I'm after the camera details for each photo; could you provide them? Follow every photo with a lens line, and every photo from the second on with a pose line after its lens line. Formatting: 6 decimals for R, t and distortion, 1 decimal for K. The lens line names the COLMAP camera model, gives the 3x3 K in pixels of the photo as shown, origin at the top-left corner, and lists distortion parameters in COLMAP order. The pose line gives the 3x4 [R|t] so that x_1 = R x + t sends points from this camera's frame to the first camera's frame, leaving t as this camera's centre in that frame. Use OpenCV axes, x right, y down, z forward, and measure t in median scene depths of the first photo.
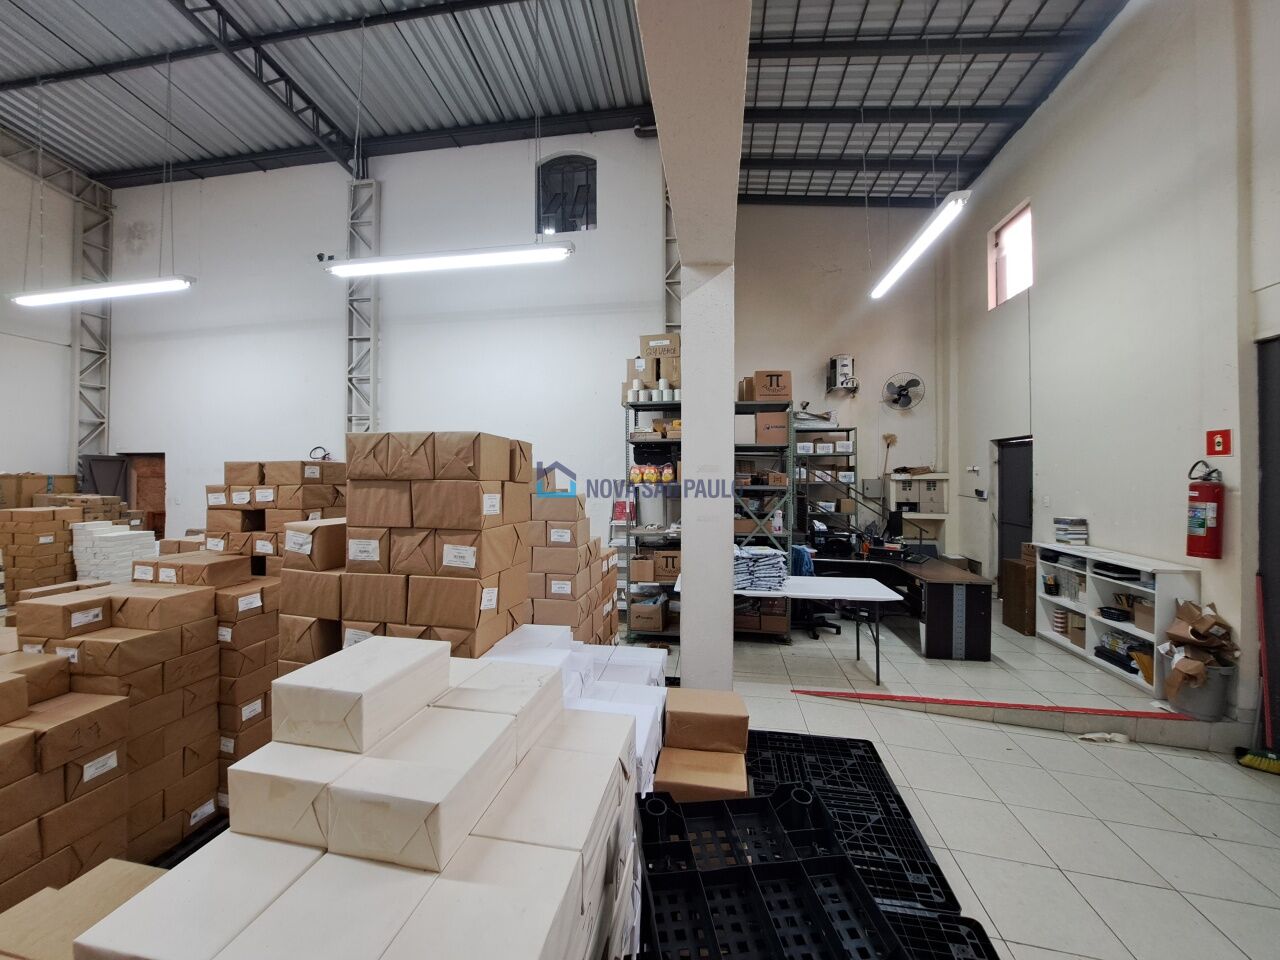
lens RADIAL K [[506.5, 0, 635.0], [0, 506.5, 469.4], [0, 0, 1]] dist [-0.018382, 0.000313]
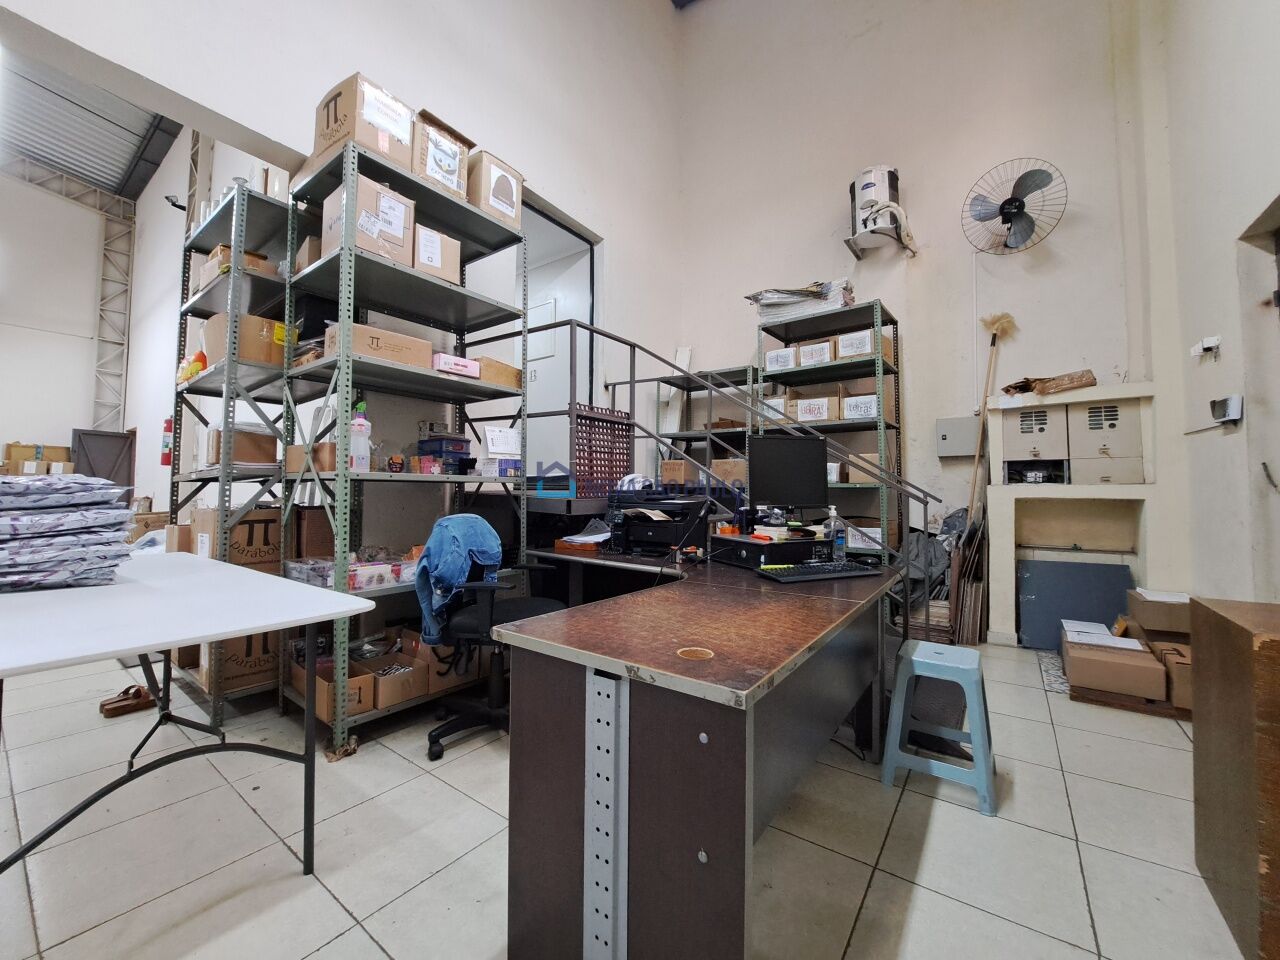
lens RADIAL K [[506.5, 0, 633.4], [0, 506.5, 469.5], [0, 0, 1]] dist [-0.018382, 0.000313]
pose [[0.891271, -0.019199, -0.453064, 0.703664], [0.002217, 0.999276, -0.037984, 0.145139], [0.453465, 0.032850, 0.890669, 0.769623]]
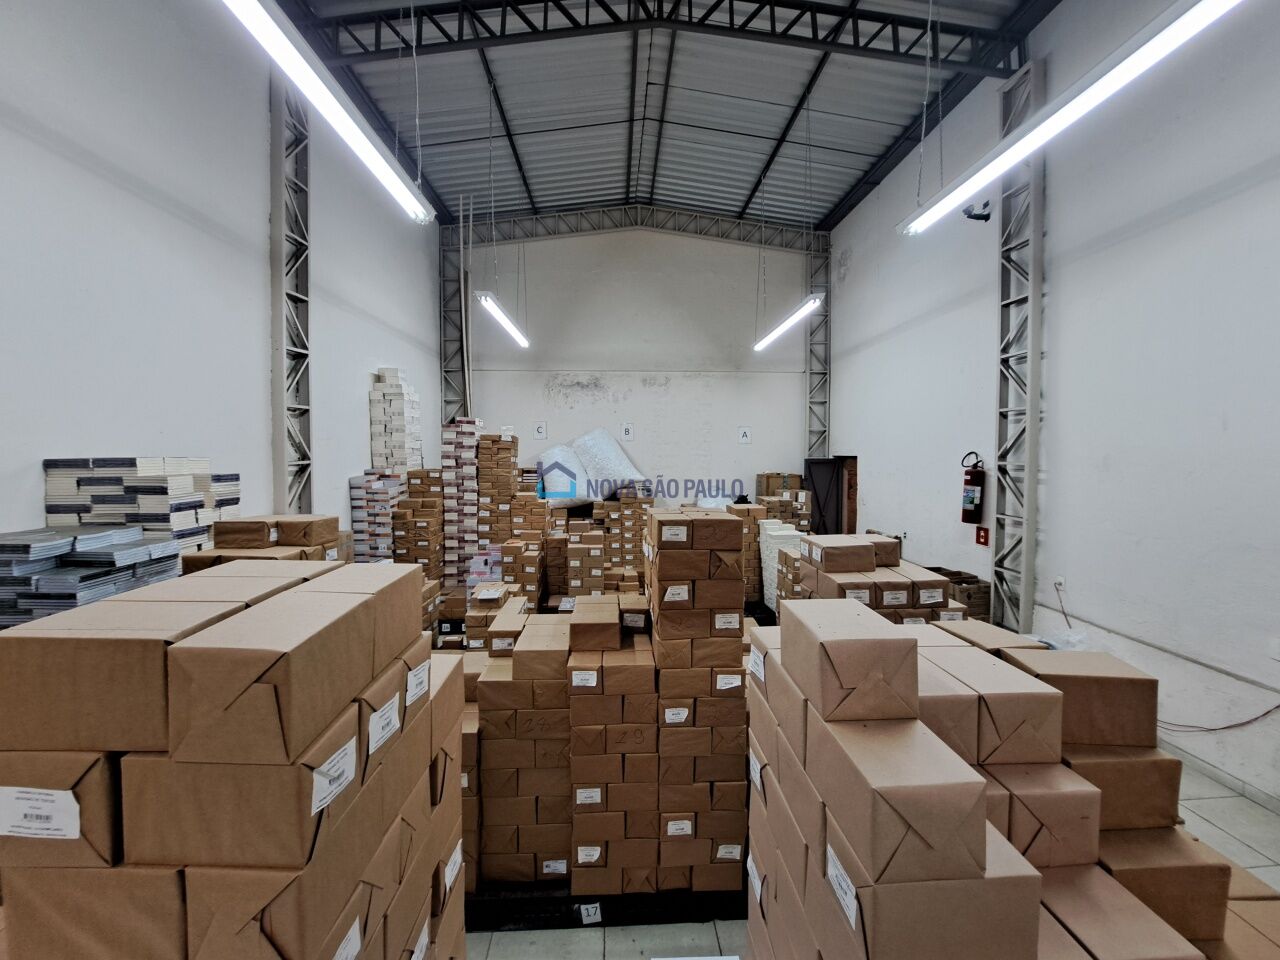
lens RADIAL K [[506.5, 0, 633.0], [0, 506.5, 469.0], [0, 0, 1]] dist [-0.018382, 0.000313]
pose [[0.201975, 0.030028, -0.978930, 0.057305], [0.008069, 0.999445, 0.032322, -0.065105], [0.979357, -0.014427, 0.201621, 0.424173]]
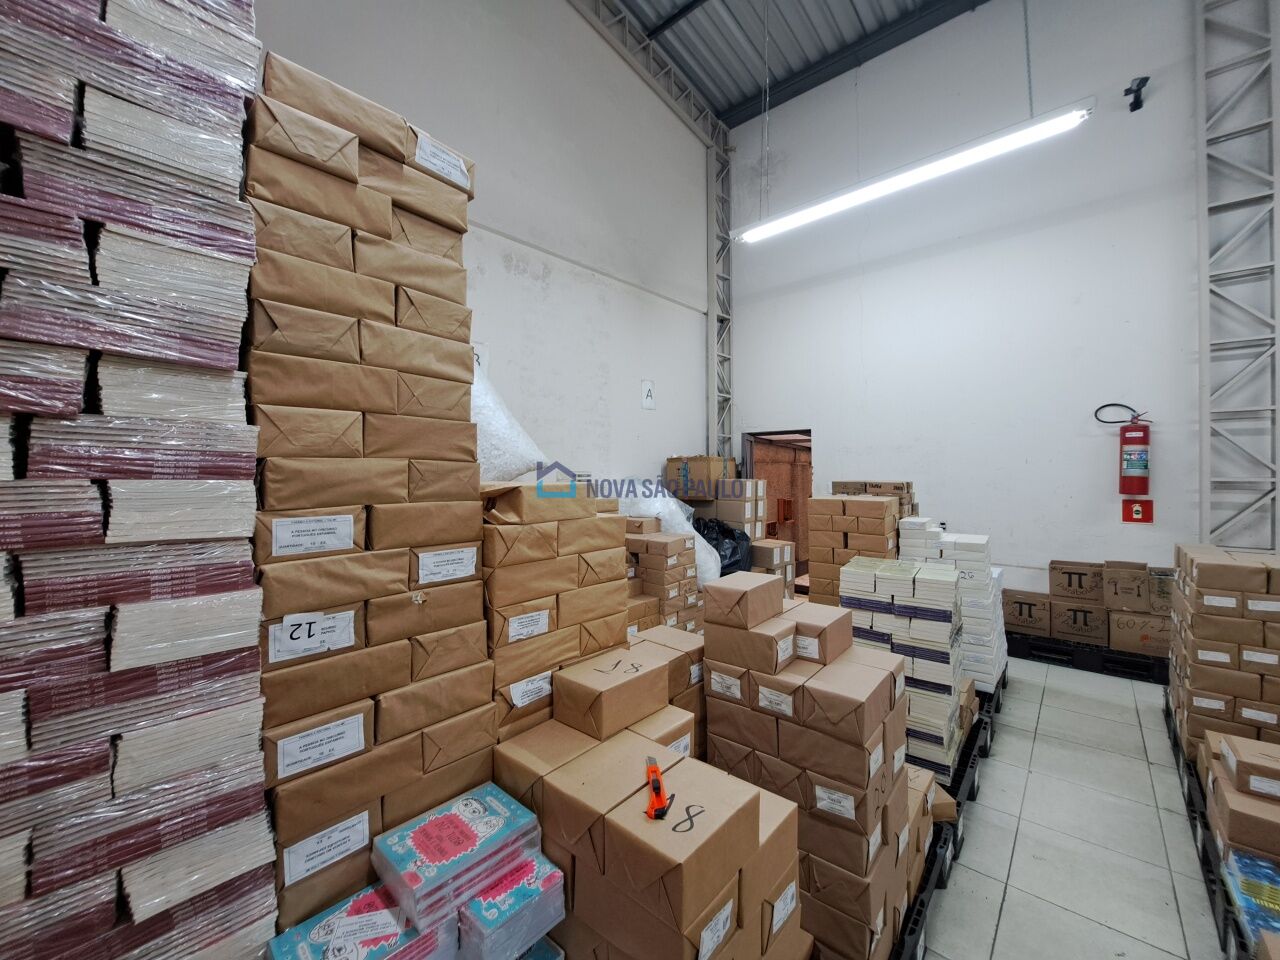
lens RADIAL K [[506.5, 0, 634.3], [0, 506.5, 471.0], [0, 0, 1]] dist [-0.018382, 0.000313]
pose [[0.842057, -0.005943, -0.539357, -1.070439], [0.014352, 0.999832, 0.011390, 0.029170], [0.539198, -0.017332, 0.842000, 0.229634]]
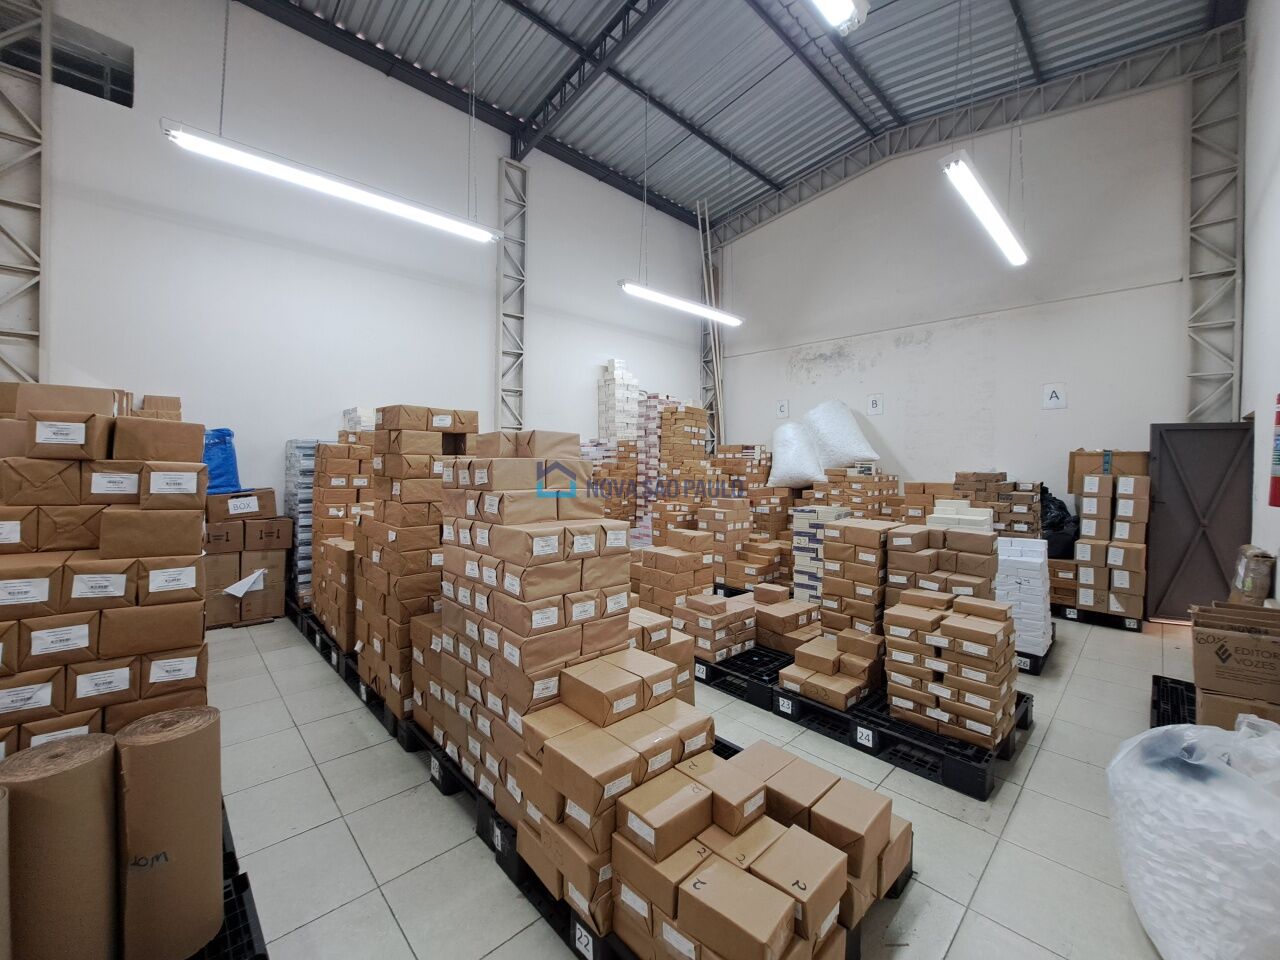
lens RADIAL K [[506.5, 0, 634.7], [0, 506.5, 470.2], [0, 0, 1]] dist [-0.018382, 0.000313]
pose [[-0.603789, 0.001076, -0.797143, -0.072924], [-0.008383, 0.999935, 0.007700, 0.053827], [0.797100, 0.011332, -0.603741, 1.108258]]
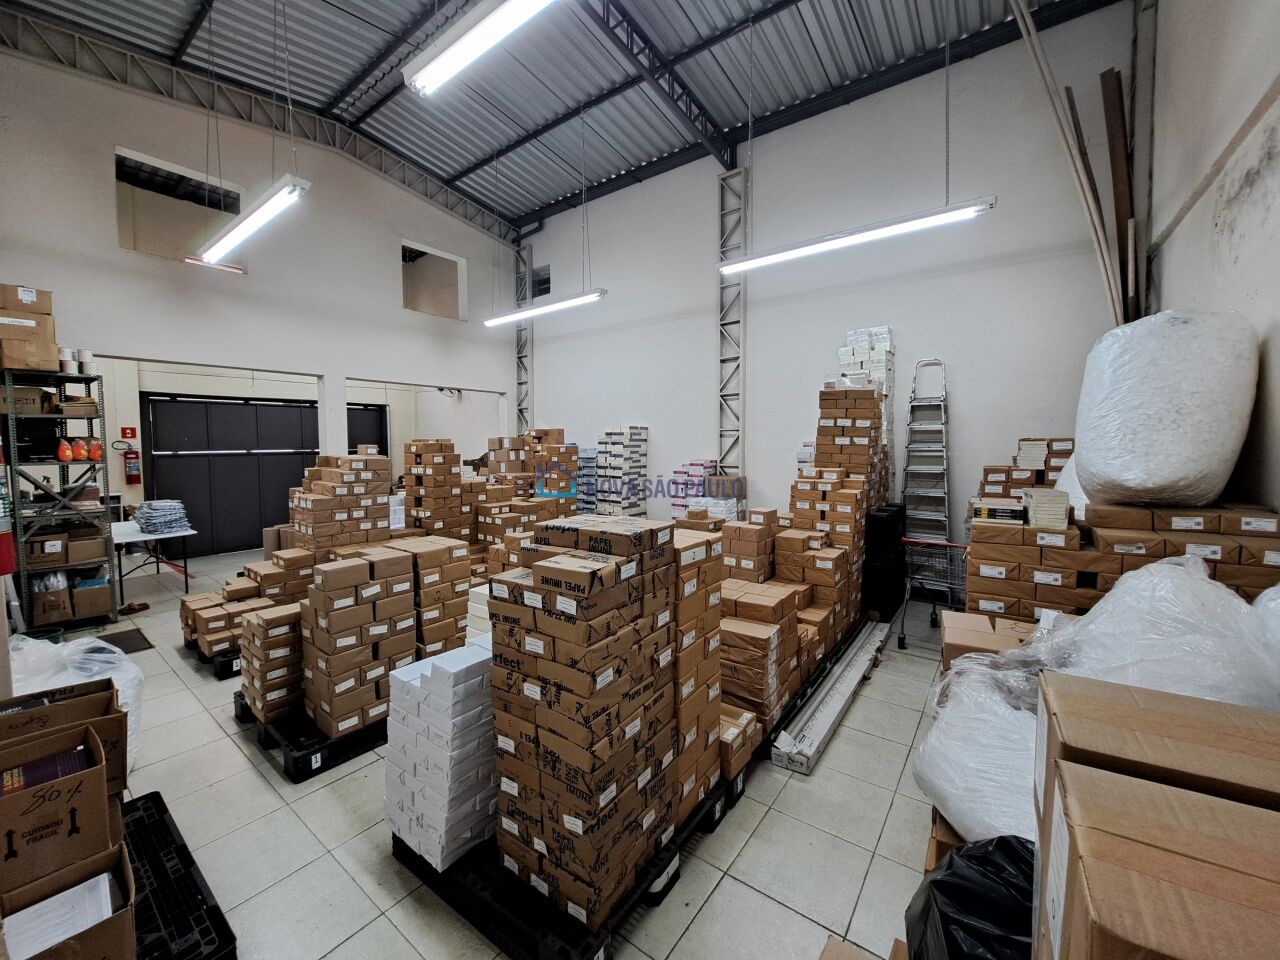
lens RADIAL K [[506.5, 0, 634.0], [0, 506.5, 469.7], [0, 0, 1]] dist [-0.018382, 0.000313]
pose [[-0.884864, -0.026757, 0.465080, -1.394603], [-0.004111, 0.998759, 0.049638, -0.006305], [-0.465831, 0.042011, -0.883876, 1.417732]]
